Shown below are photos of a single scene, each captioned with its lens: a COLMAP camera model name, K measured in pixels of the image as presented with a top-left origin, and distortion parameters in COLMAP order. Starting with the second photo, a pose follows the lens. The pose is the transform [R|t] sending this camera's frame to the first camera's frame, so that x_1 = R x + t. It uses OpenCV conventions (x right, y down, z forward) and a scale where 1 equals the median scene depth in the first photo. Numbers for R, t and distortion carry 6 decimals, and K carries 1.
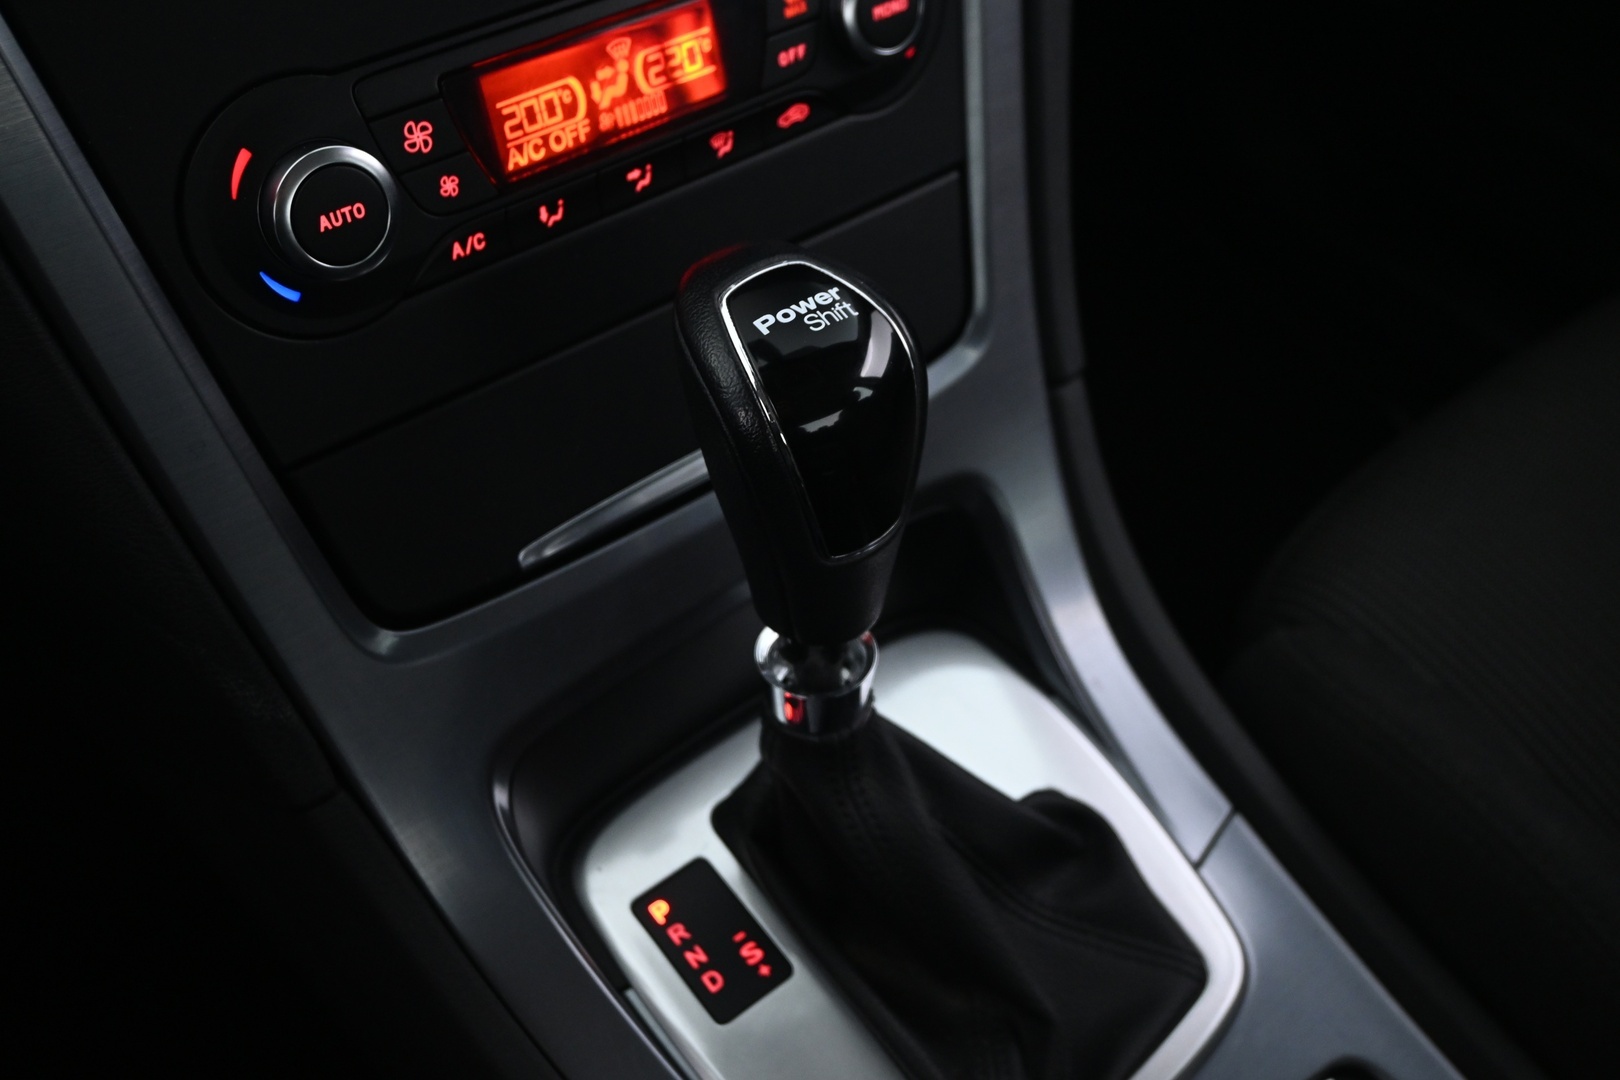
lens RADIAL K [[1589.0, 0, 811.3], [0, 1589.0, 543.9], [0, 0, 1]] dist [0.015136, 0.000000]
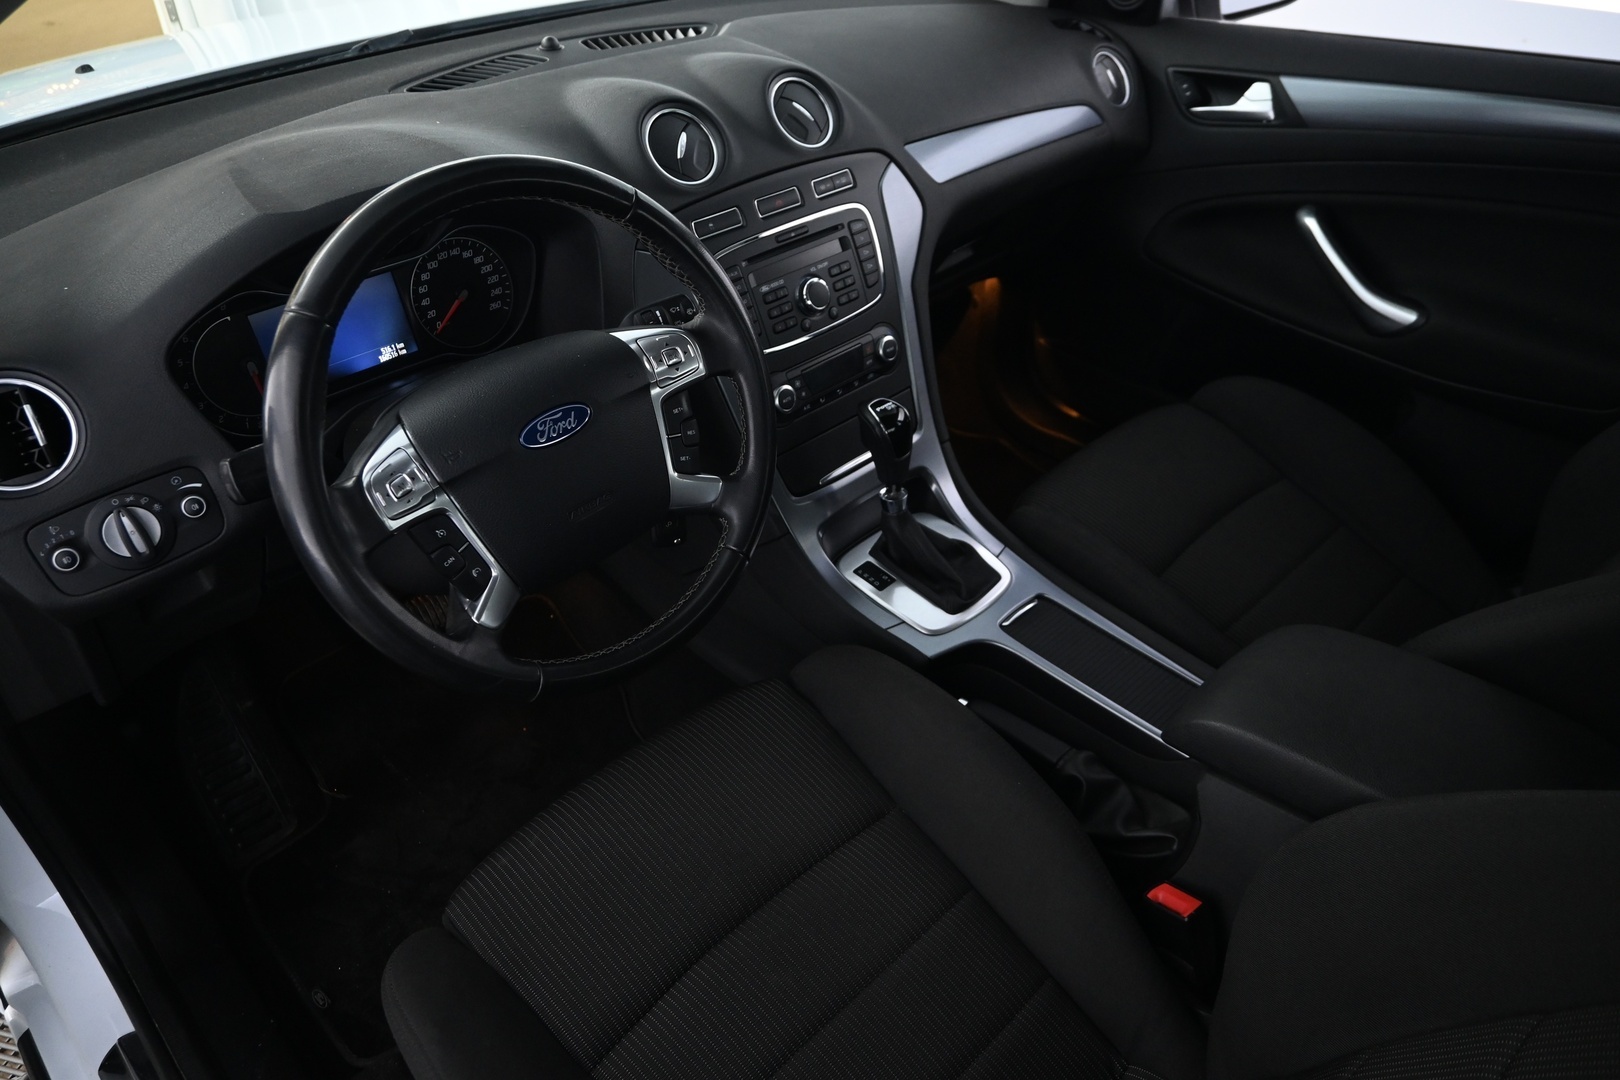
lens RADIAL K [[1099.5, 0, 817.3], [0, 1099.5, 539.2], [0, 0, 1]] dist [-0.020006, 0.012825]
pose [[0.993572, -0.109949, 0.026956, -0.305060], [0.113079, 0.975174, -0.190390, 0.759321], [-0.005353, 0.192214, 0.981338, -1.950475]]
